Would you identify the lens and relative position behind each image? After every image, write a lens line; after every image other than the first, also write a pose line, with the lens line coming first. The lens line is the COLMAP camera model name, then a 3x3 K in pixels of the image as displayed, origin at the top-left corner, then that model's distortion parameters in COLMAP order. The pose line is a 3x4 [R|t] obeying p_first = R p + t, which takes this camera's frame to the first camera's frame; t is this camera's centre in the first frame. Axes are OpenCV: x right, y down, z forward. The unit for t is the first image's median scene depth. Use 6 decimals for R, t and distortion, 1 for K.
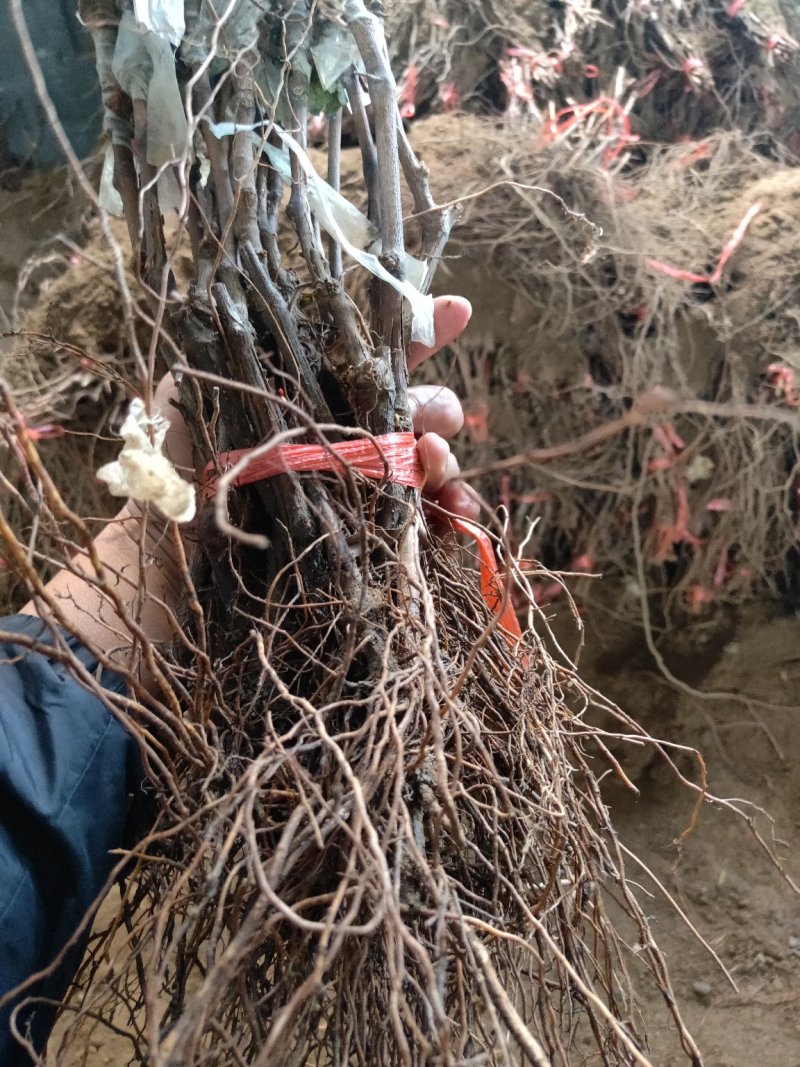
lens RADIAL K [[777.8, 0, 400.0], [0, 777.8, 533.5], [0, 0, 1]] dist [0.004411, -0.006113]
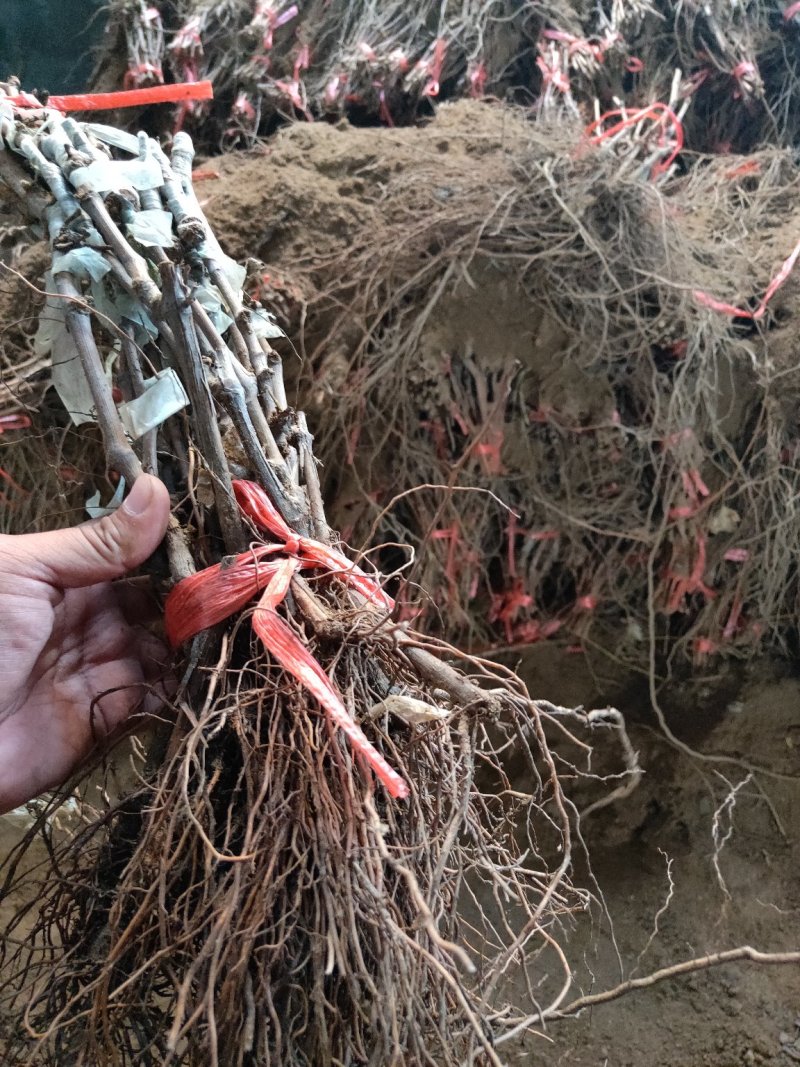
lens RADIAL K [[777.8, 0, 400.0], [0, 777.8, 533.5], [0, 0, 1]] dist [0.004411, -0.006113]
pose [[0.996499, 0.072592, 0.041479, -0.033910], [-0.074287, 0.996398, 0.040889, -0.070539], [-0.038362, -0.043828, 0.998302, 0.081570]]
